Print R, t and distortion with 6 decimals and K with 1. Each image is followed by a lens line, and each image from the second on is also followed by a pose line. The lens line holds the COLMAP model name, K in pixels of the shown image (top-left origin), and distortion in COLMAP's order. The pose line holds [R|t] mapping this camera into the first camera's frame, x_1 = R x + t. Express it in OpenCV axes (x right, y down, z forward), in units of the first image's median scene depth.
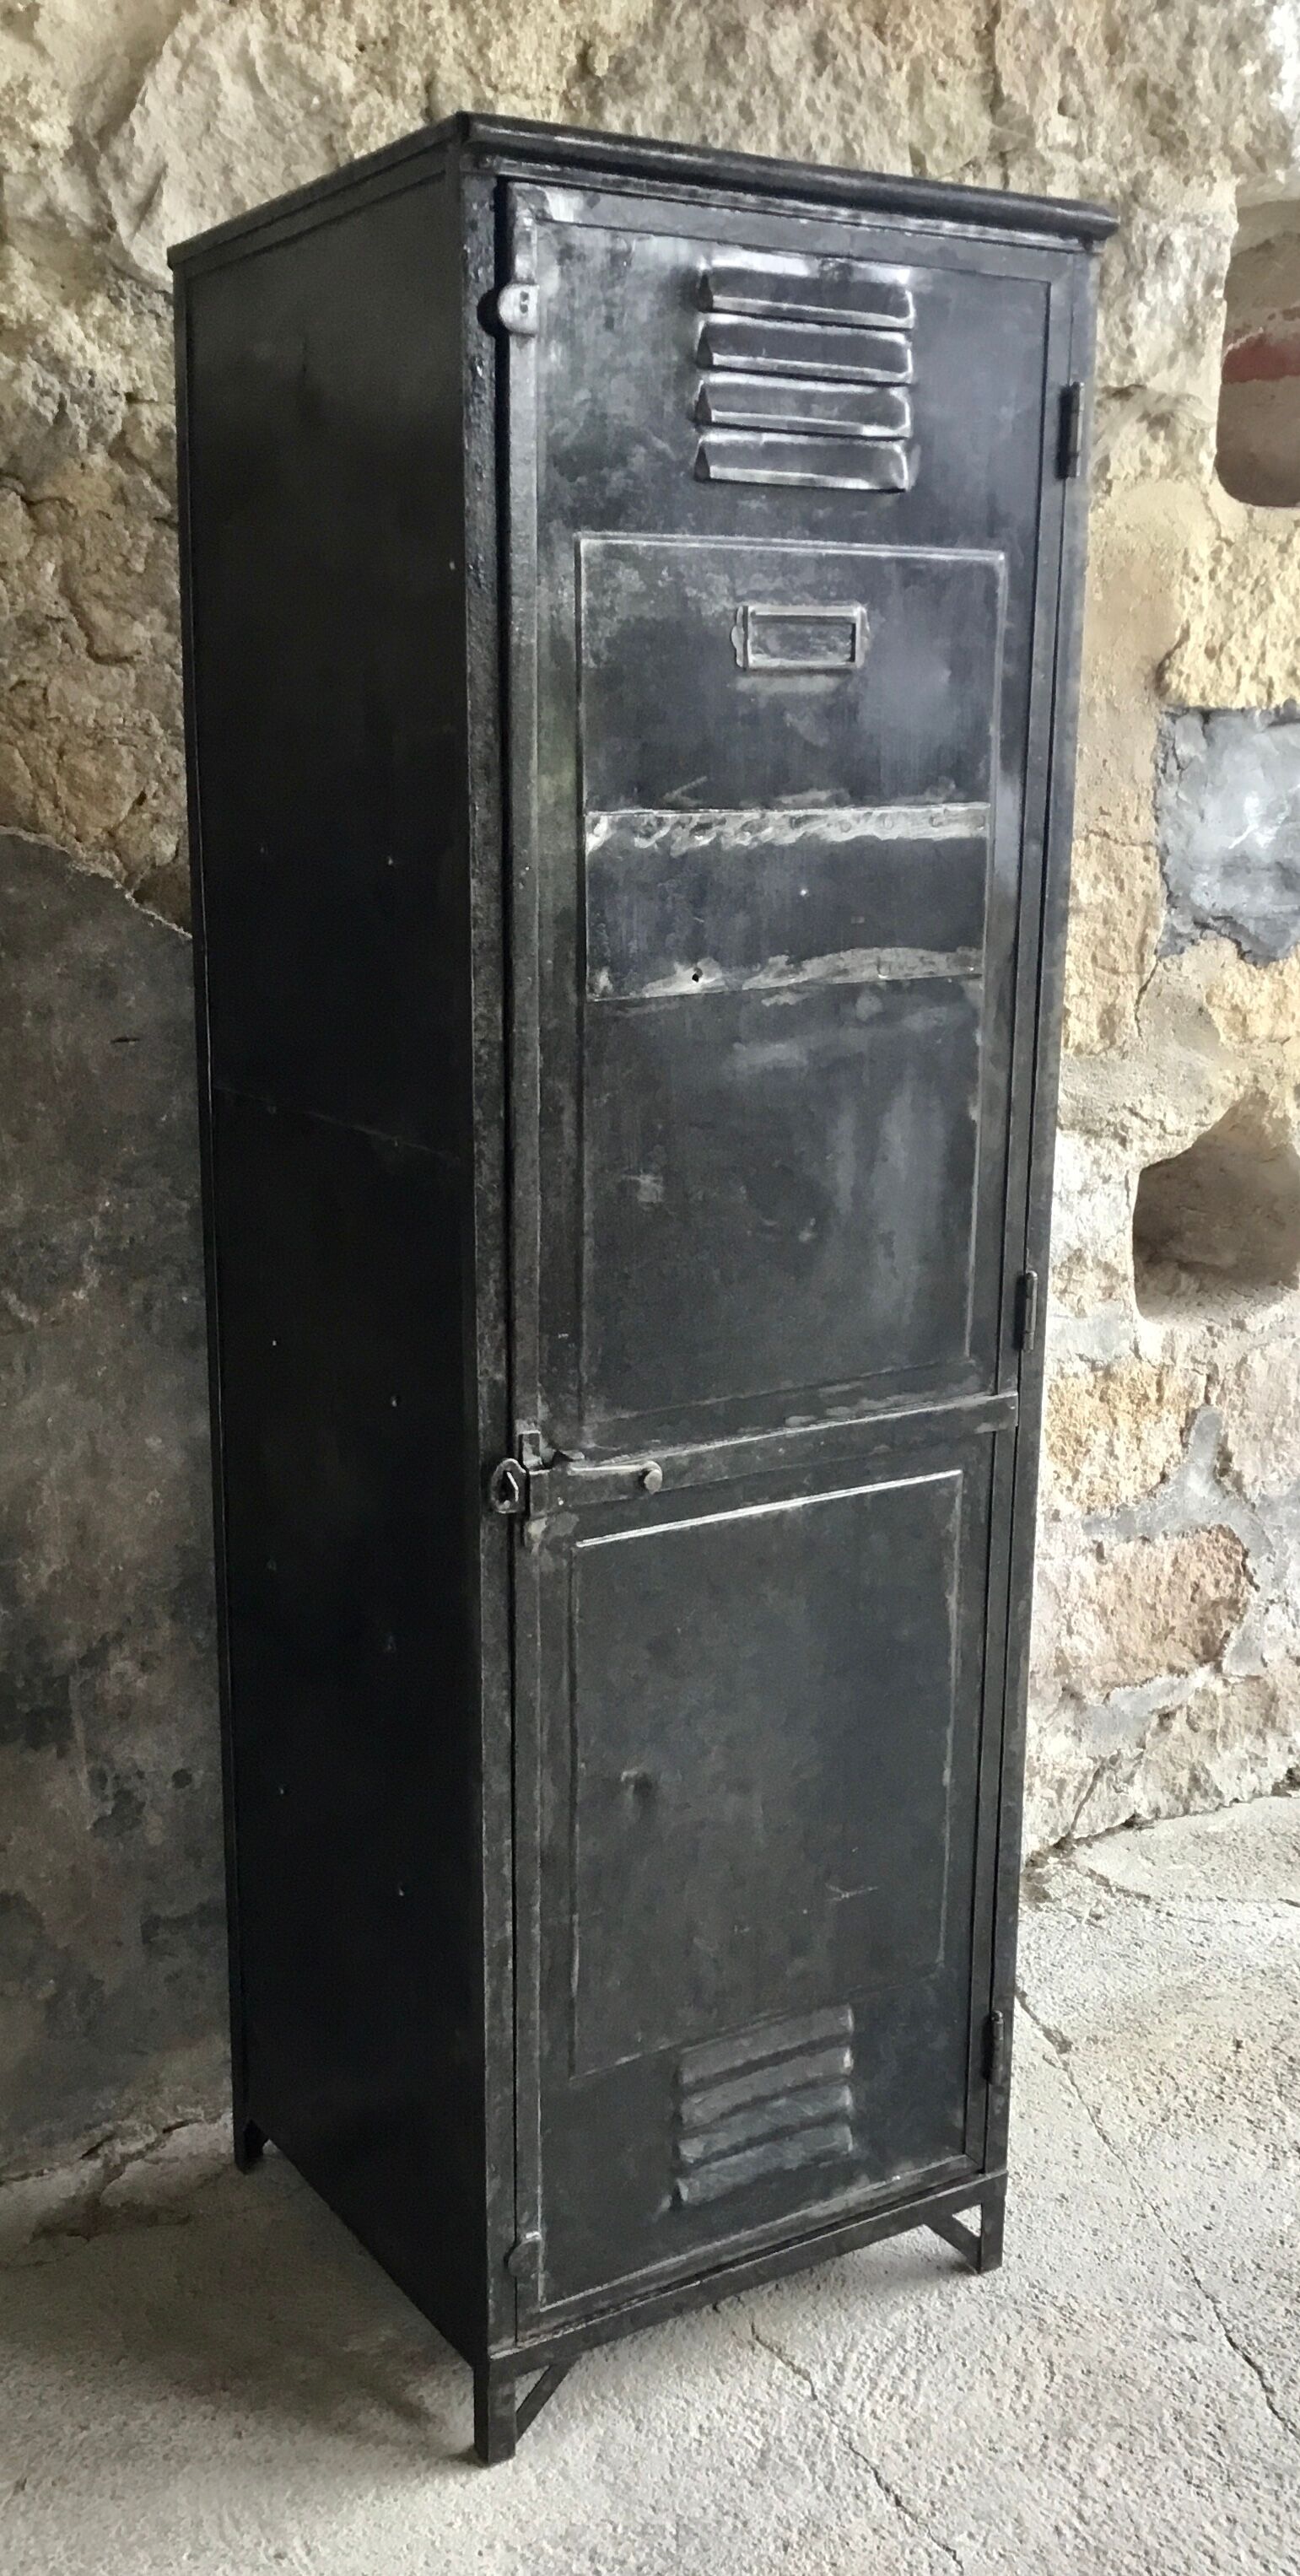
lens RADIAL K [[2466.2, 0, 586.3], [0, 2466.2, 1388.9], [0, 0, 1]] dist [0.018013, 0.000000]
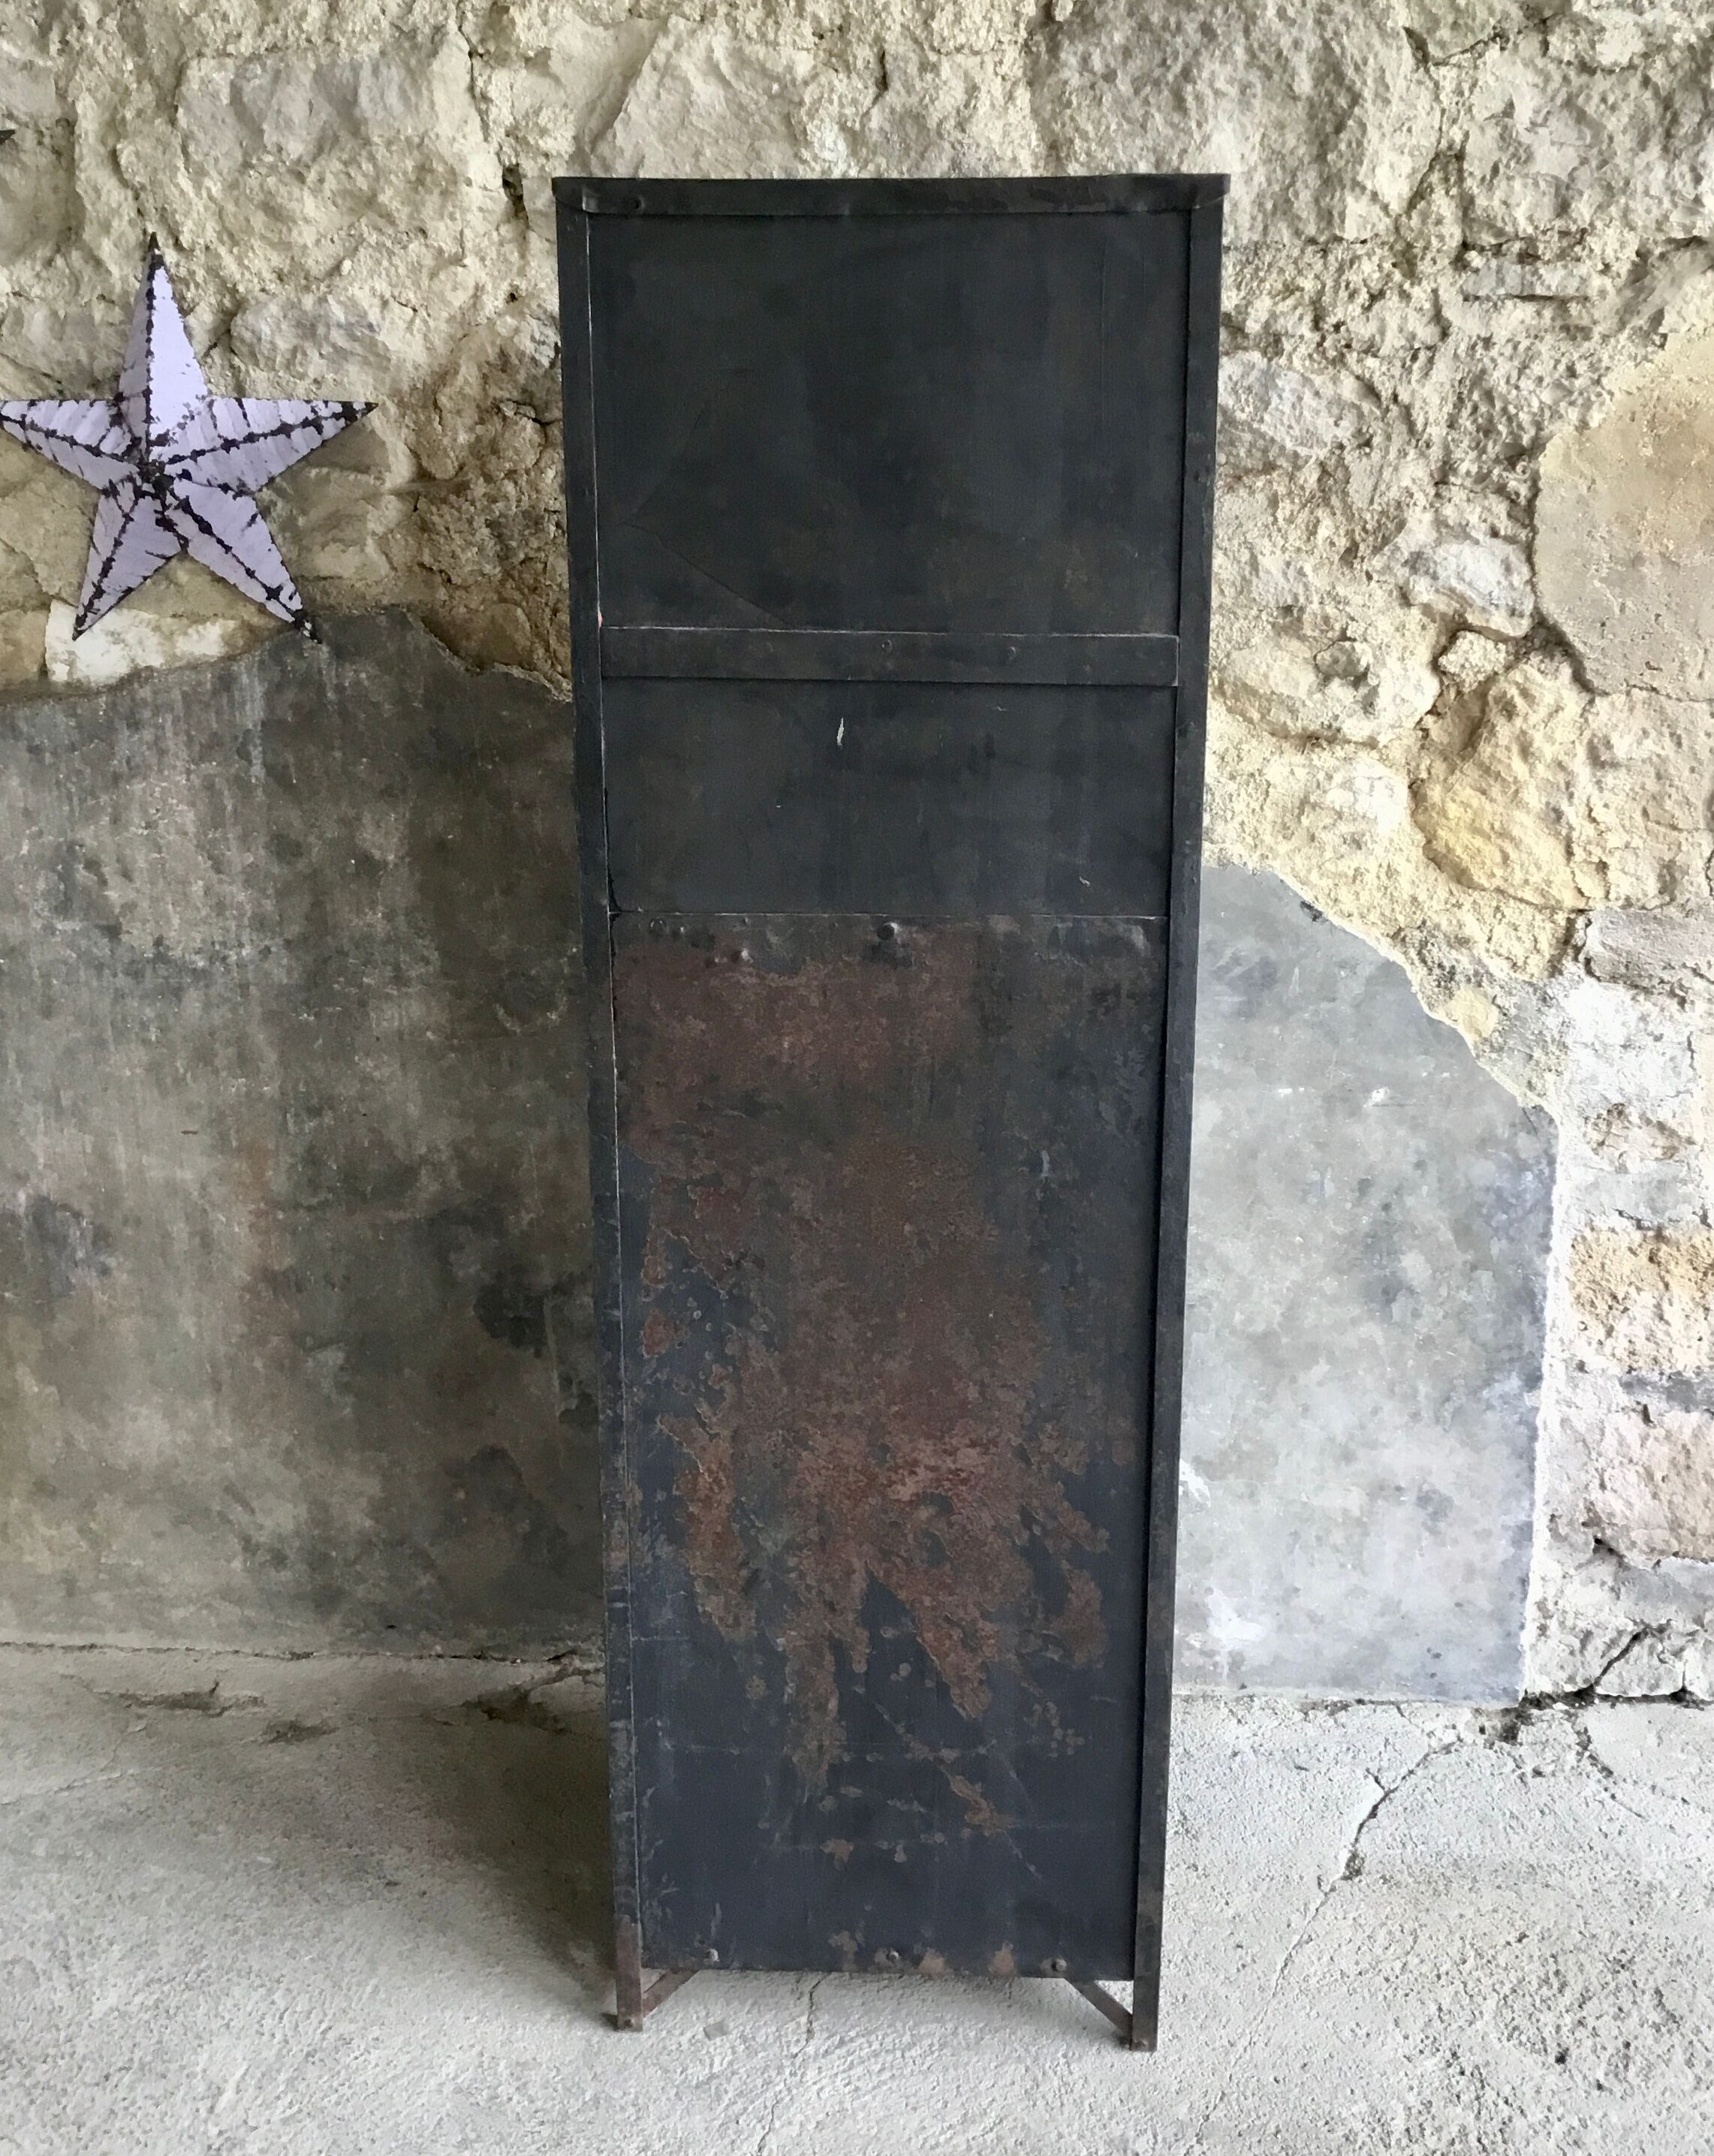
lens RADIAL K [[2205.2, 0, 839.8], [0, 2205.2, 1004.4], [0, 0, 1]] dist [0.018505, 0.000000]
pose [[0.801570, 0.151242, -0.578455, 0.571125], [-0.143877, 0.987841, 0.058908, -0.129590], [0.580331, 0.036008, 0.813584, 0.133479]]
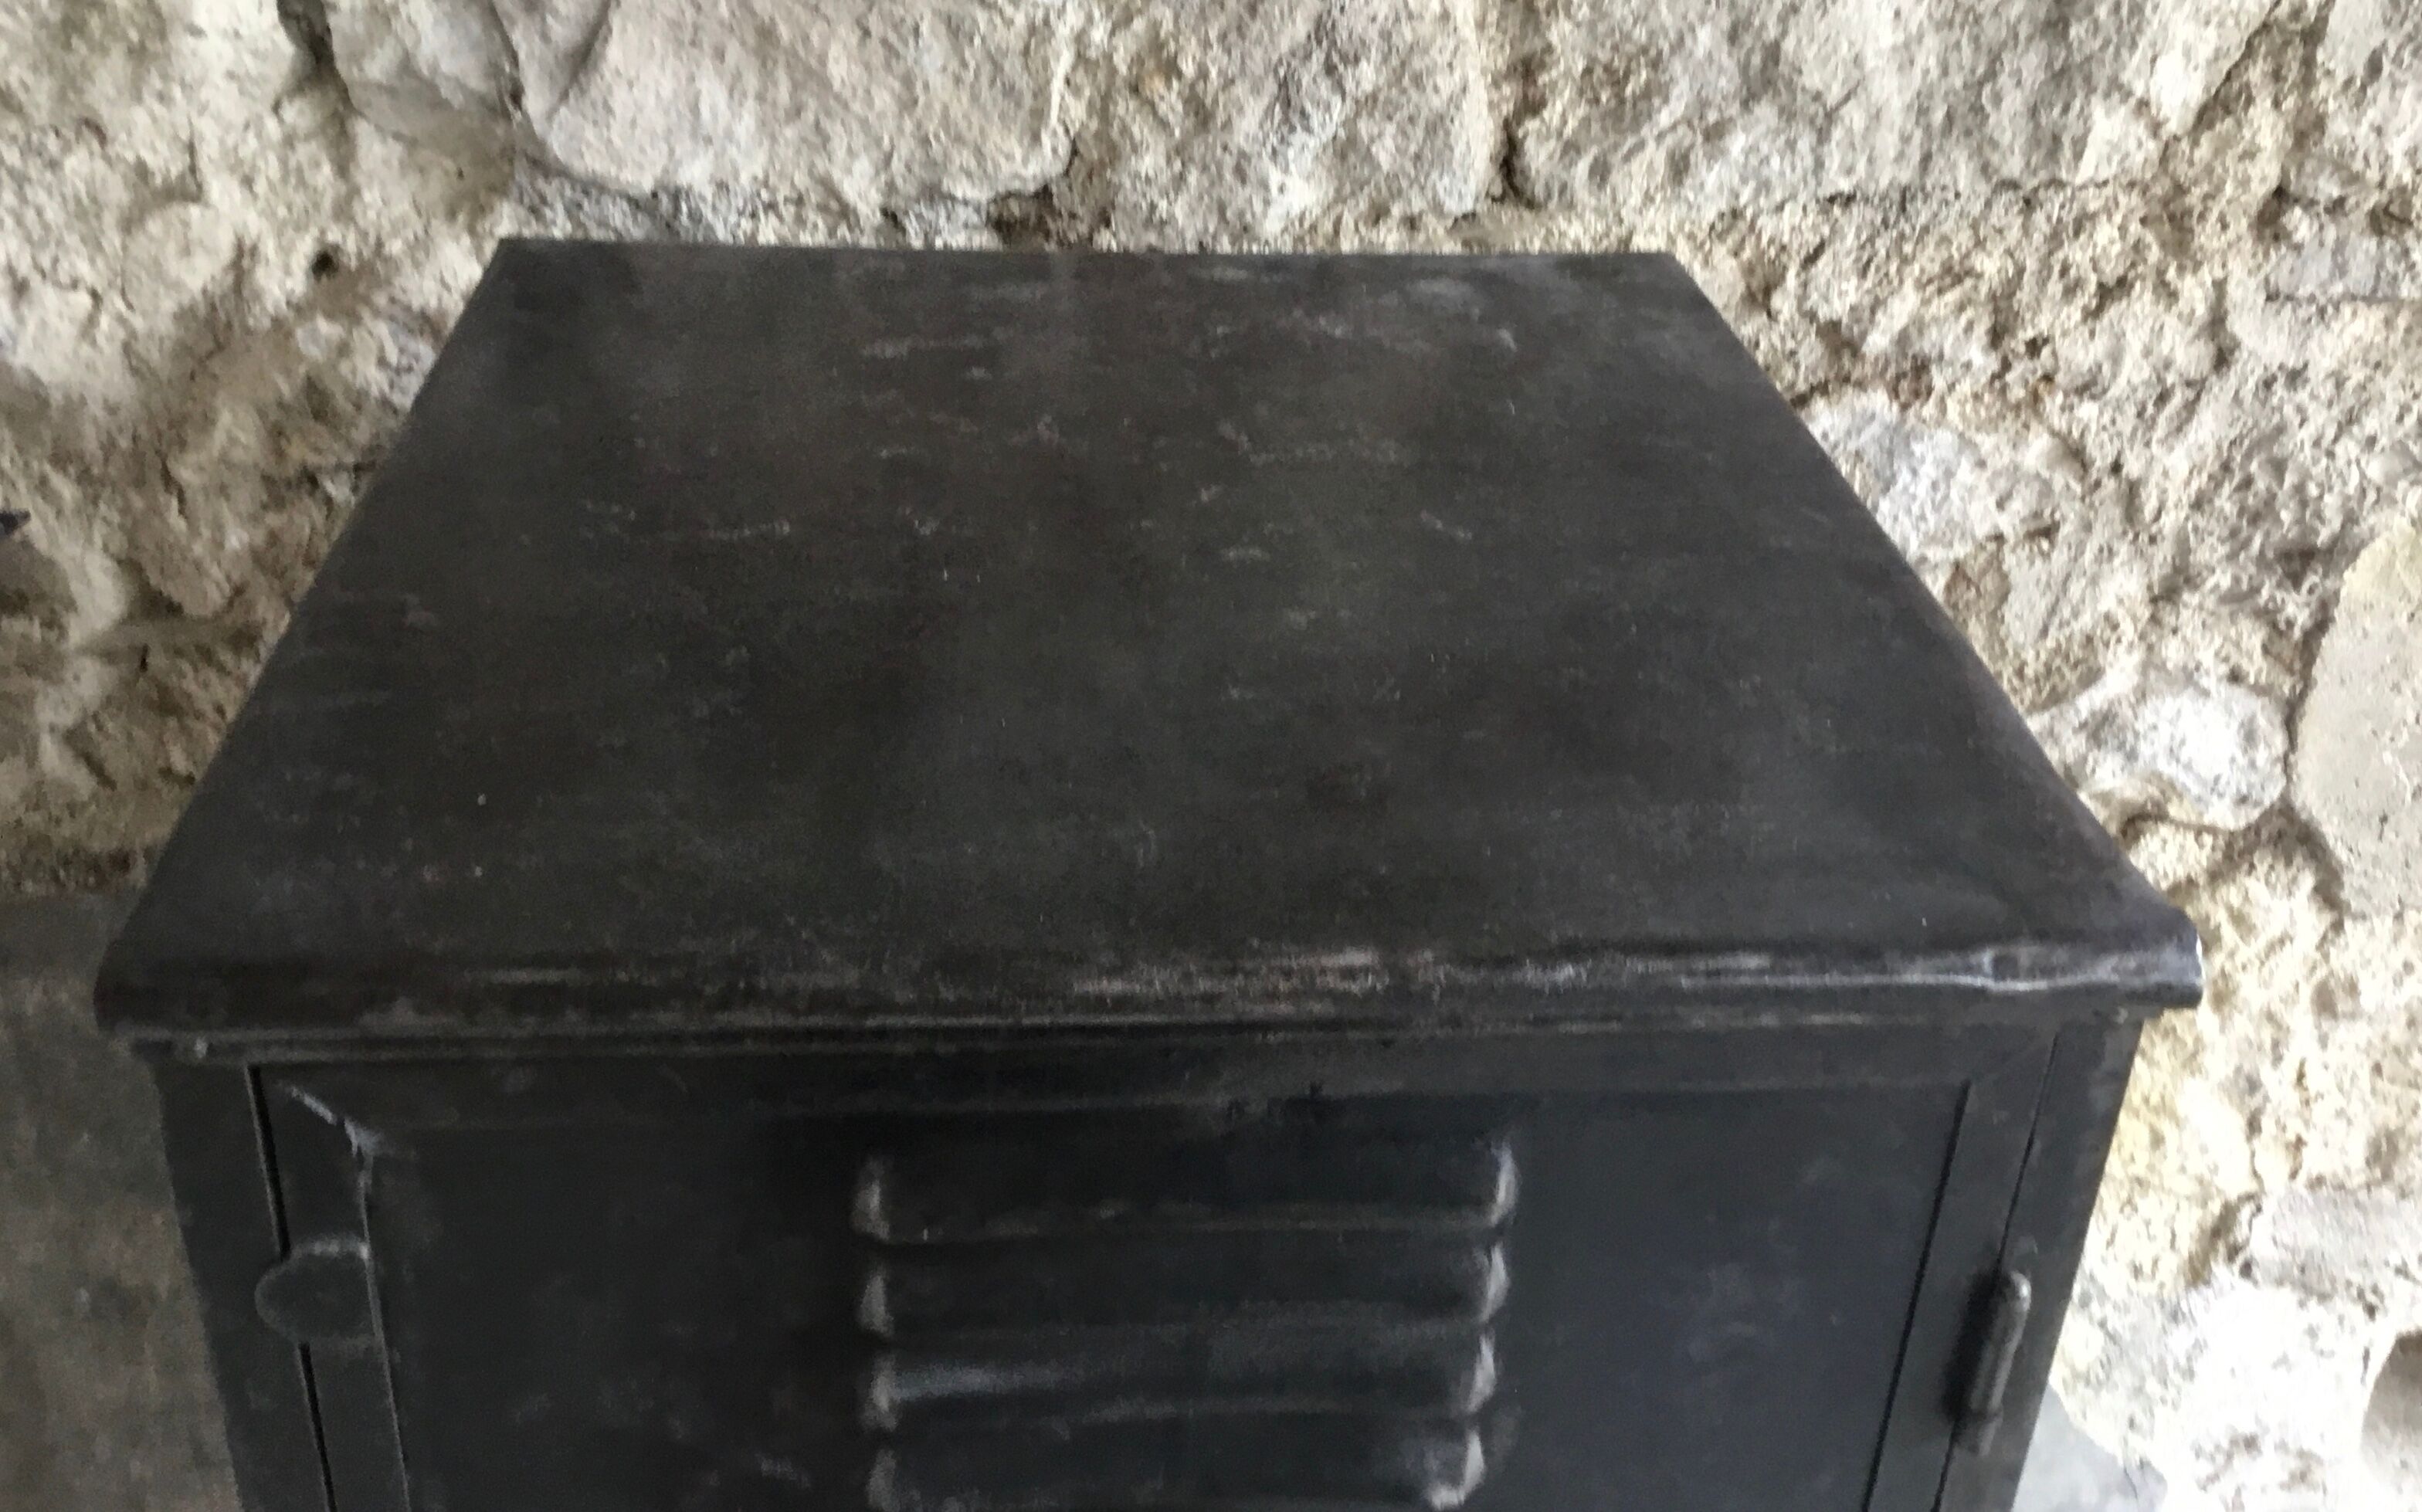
lens RADIAL K [[2355.5, 0, 1209.2], [0, 2355.5, 690.4], [0, 0, 1]] dist [0.013056, 0.000000]
pose [[0.909310, 0.233701, -0.344295, 0.153017], [-0.145889, 0.953922, 0.262202, -0.450321], [0.389707, -0.188194, 0.901505, 0.488929]]
